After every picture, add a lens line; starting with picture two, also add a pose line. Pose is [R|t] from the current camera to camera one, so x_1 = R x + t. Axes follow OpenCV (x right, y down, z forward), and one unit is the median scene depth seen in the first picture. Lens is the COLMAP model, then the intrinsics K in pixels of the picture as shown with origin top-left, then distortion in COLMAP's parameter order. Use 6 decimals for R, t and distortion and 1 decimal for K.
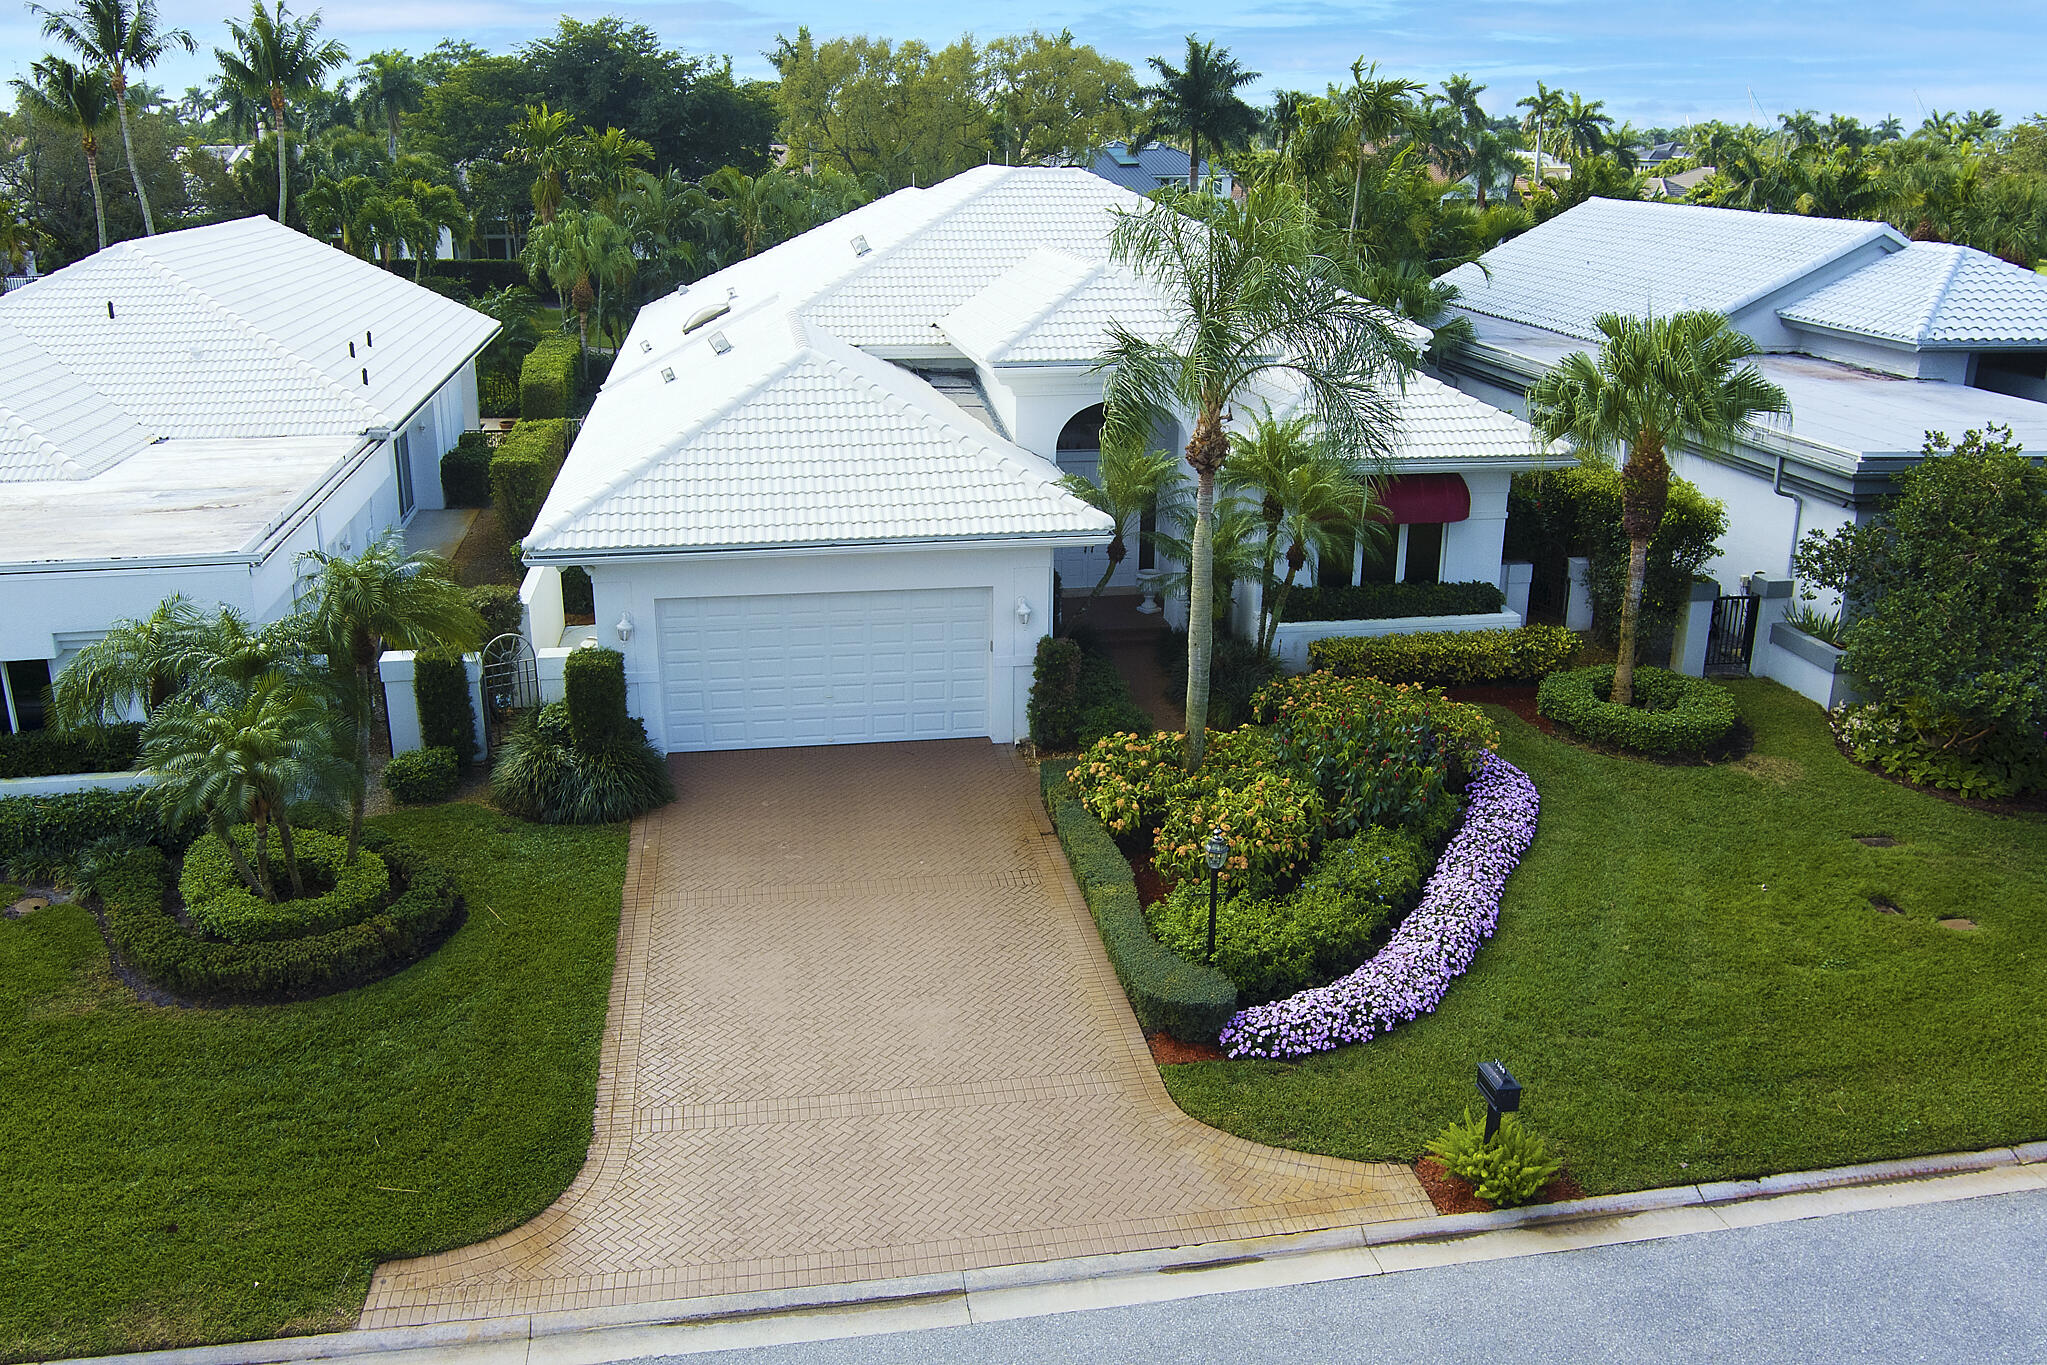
lens RADIAL K [[1654.2, 0, 1023.5], [0, 1654.2, 682.5], [0, 0, 1]] dist [-0.063255, 0.001664]
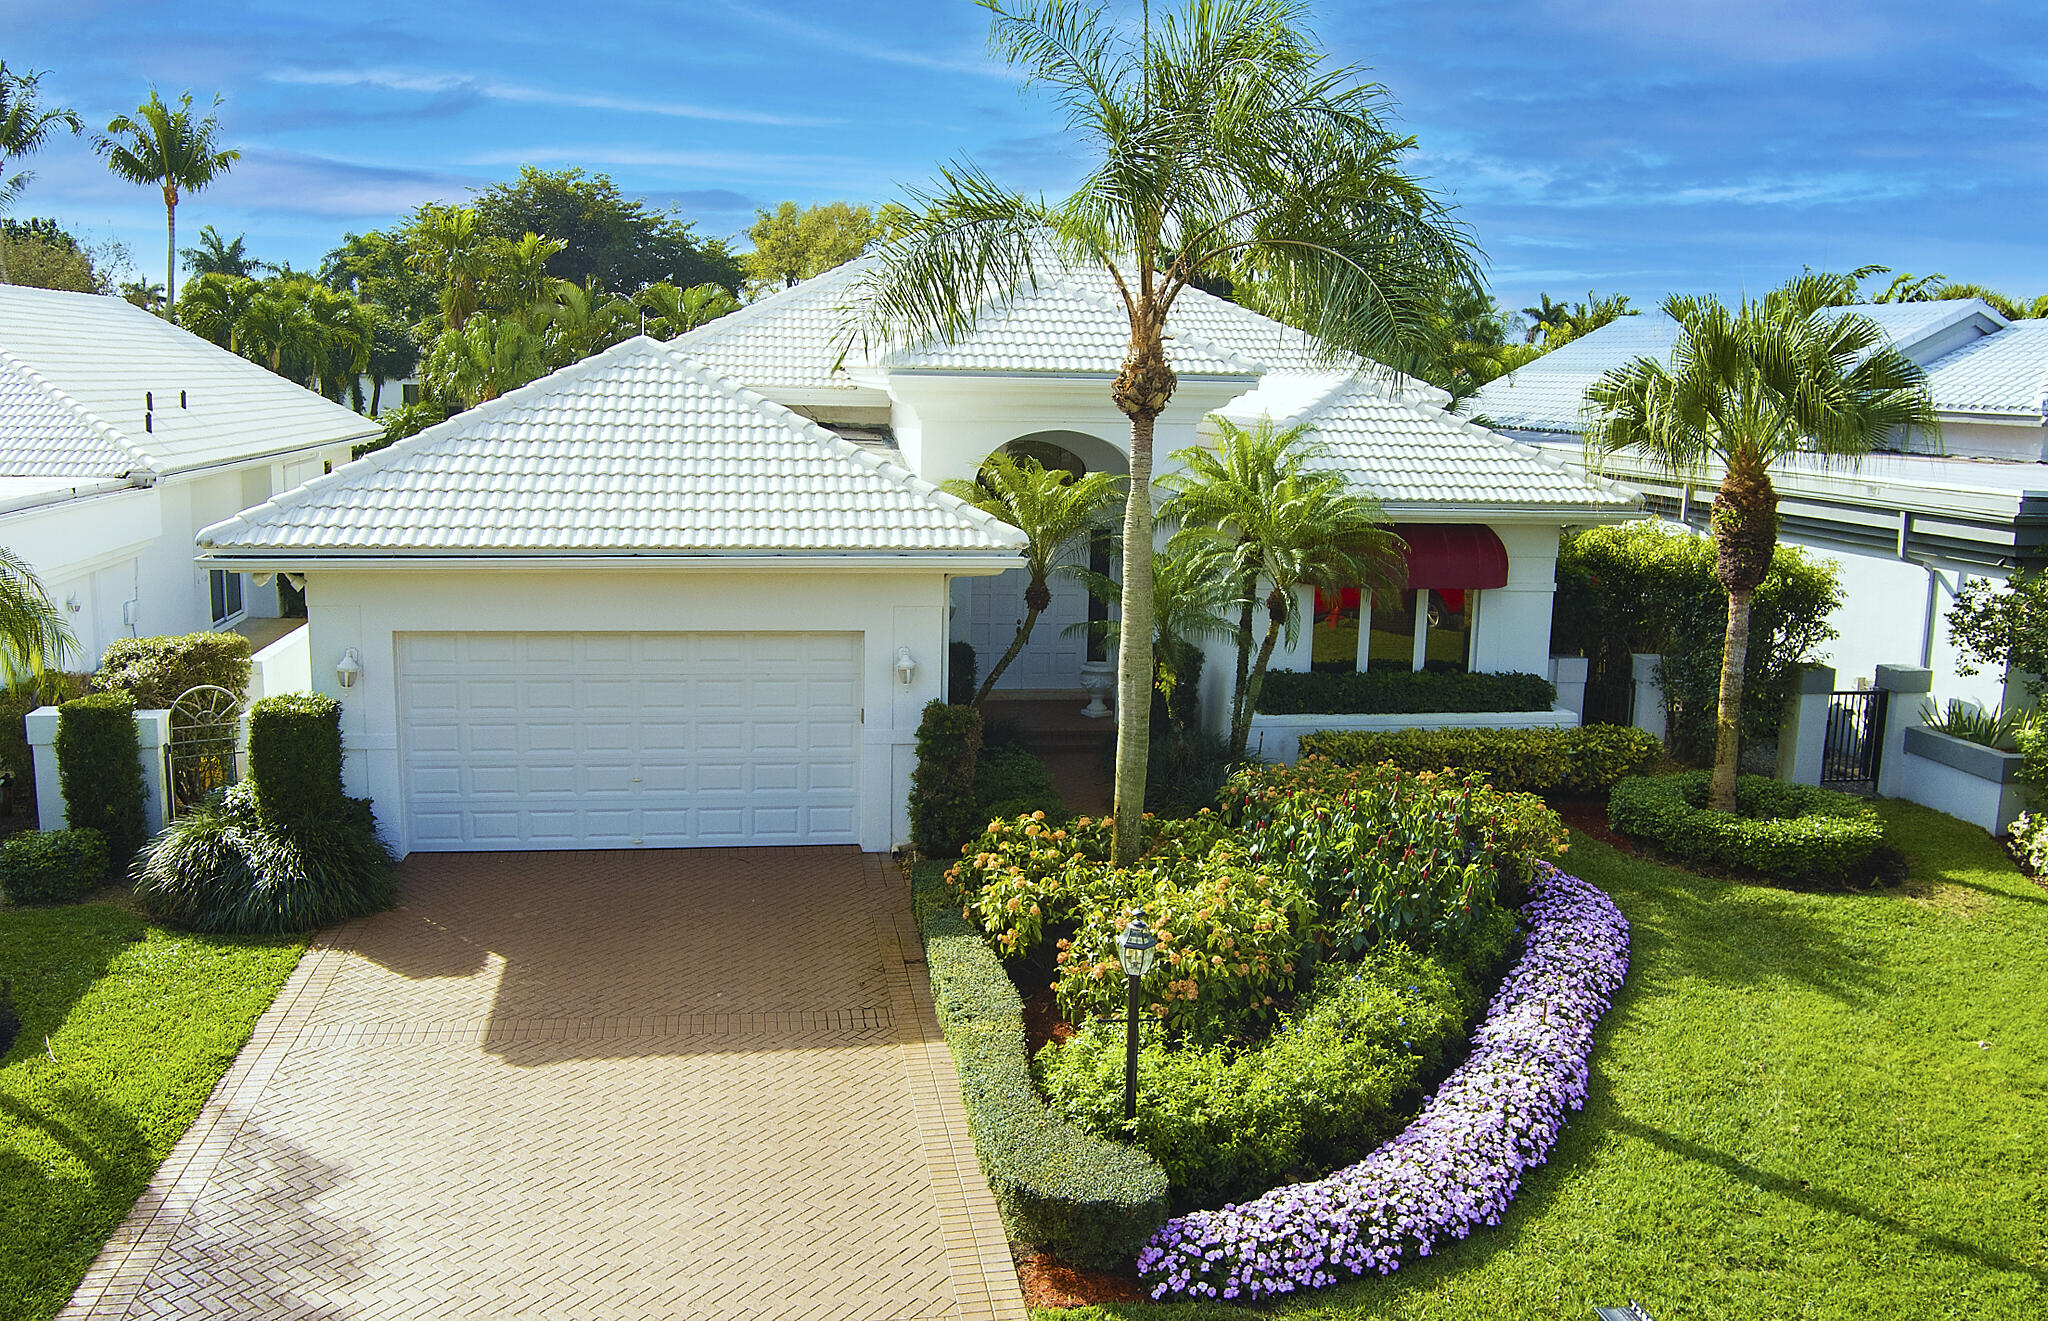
lens RADIAL K [[1689.6, 0, 1024.0], [0, 1689.6, 660.5], [0, 0, 1]] dist [-0.066991, 0.012830]
pose [[0.999846, 0.017577, 0.000068, 0.062191], [-0.017368, 0.988568, -0.149769, 0.077802], [-0.002699, 0.149745, 0.988721, 0.314916]]
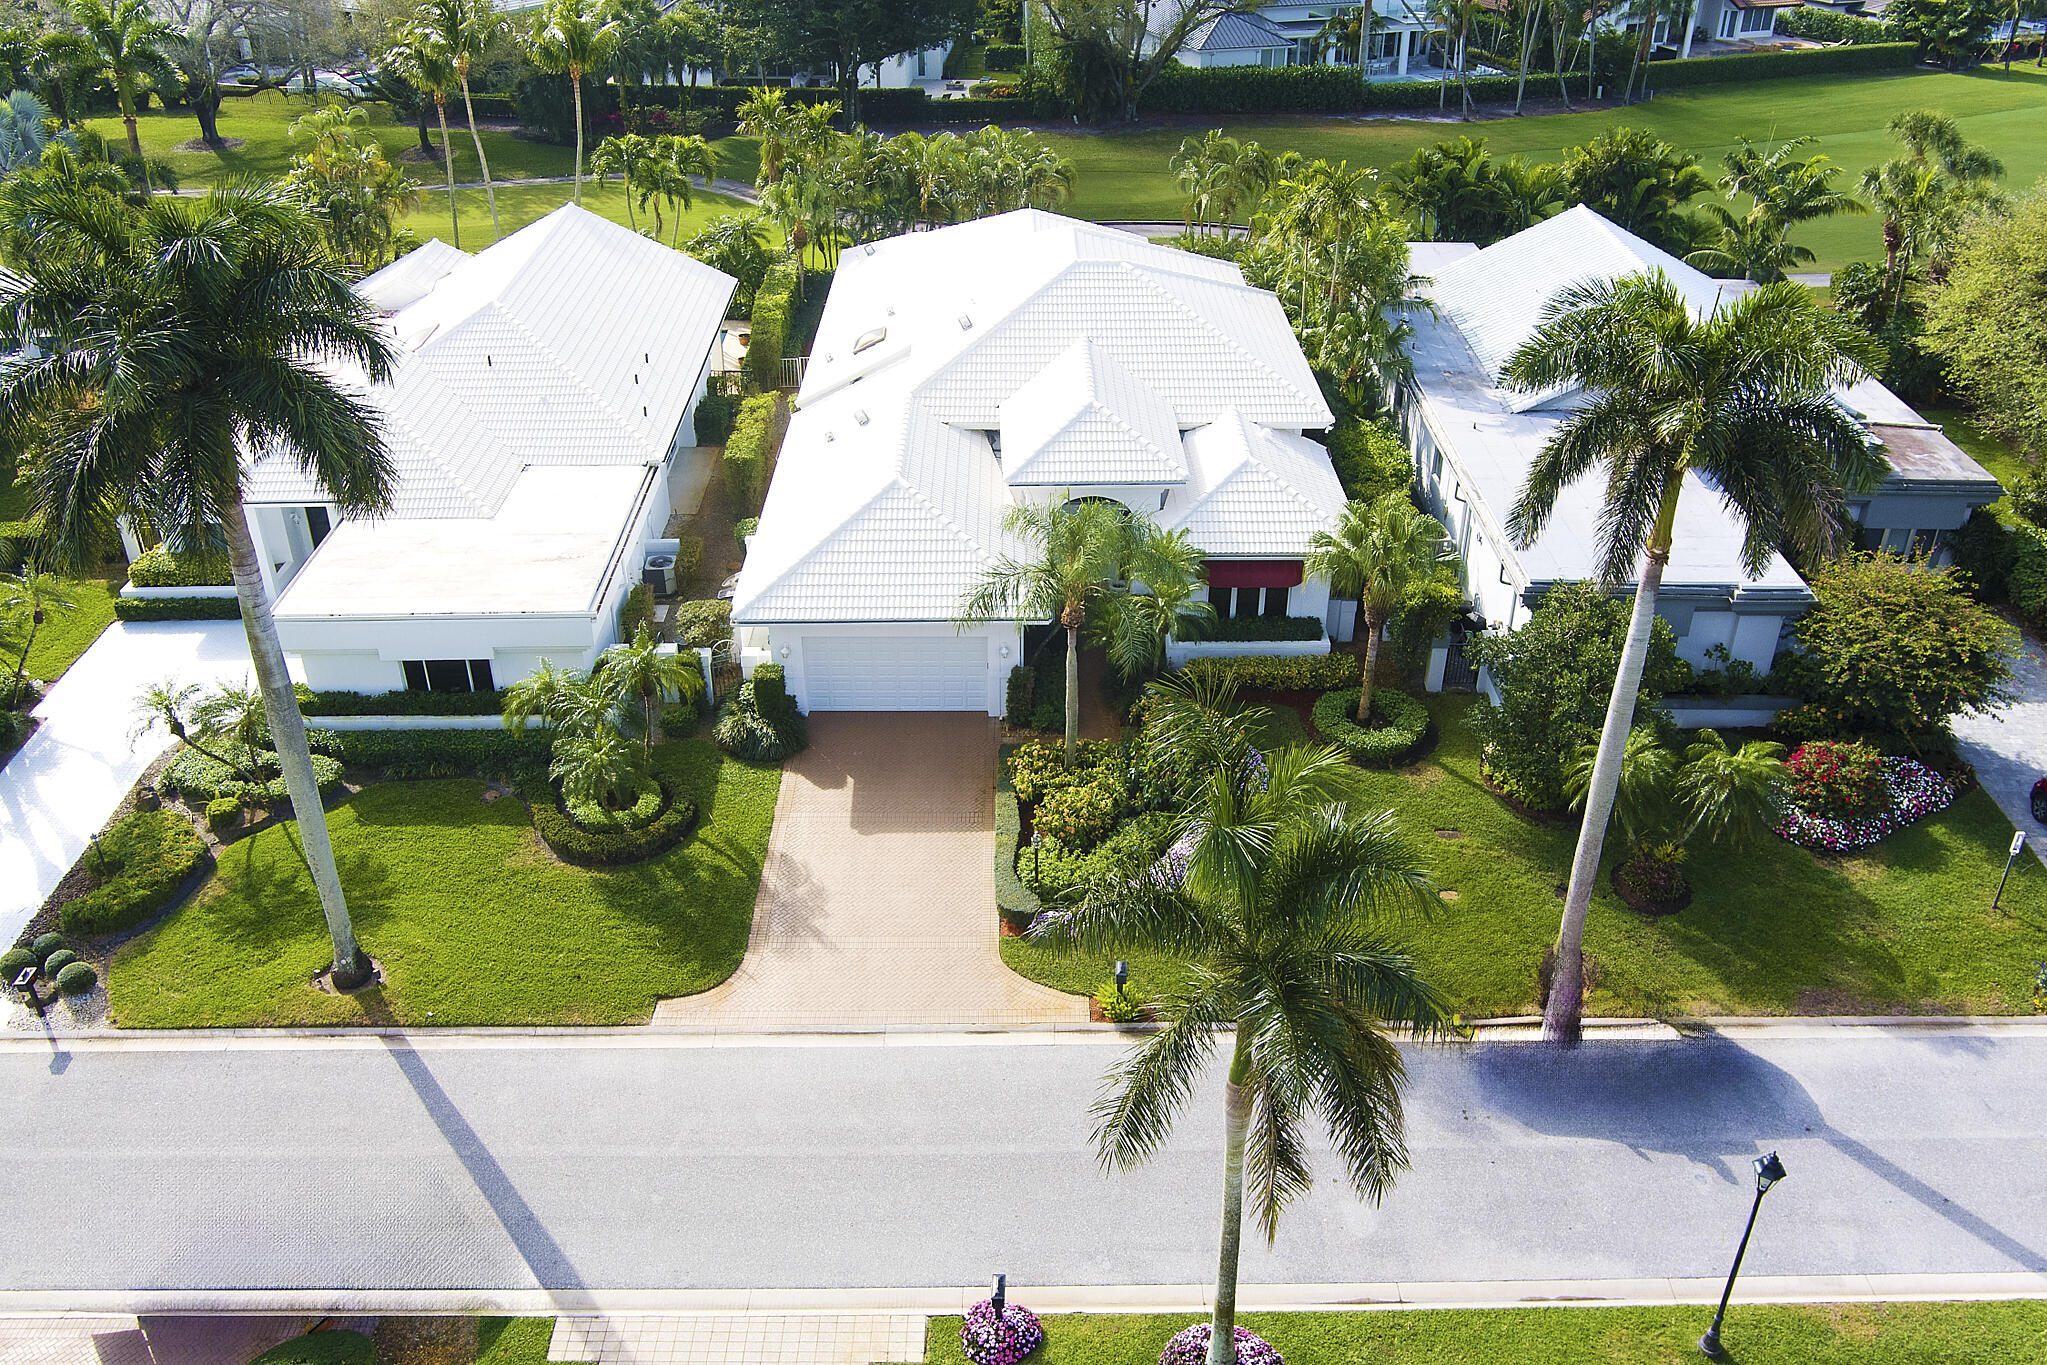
lens RADIAL K [[1654.2, 0, 1023.5], [0, 1654.2, 682.5], [0, 0, 1]] dist [-0.063255, 0.001664]
pose [[0.987129, 0.079386, -0.138833, 0.321871], [-0.048009, 0.975157, 0.216248, -0.471587], [0.152551, -0.206799, 0.966417, -0.862714]]
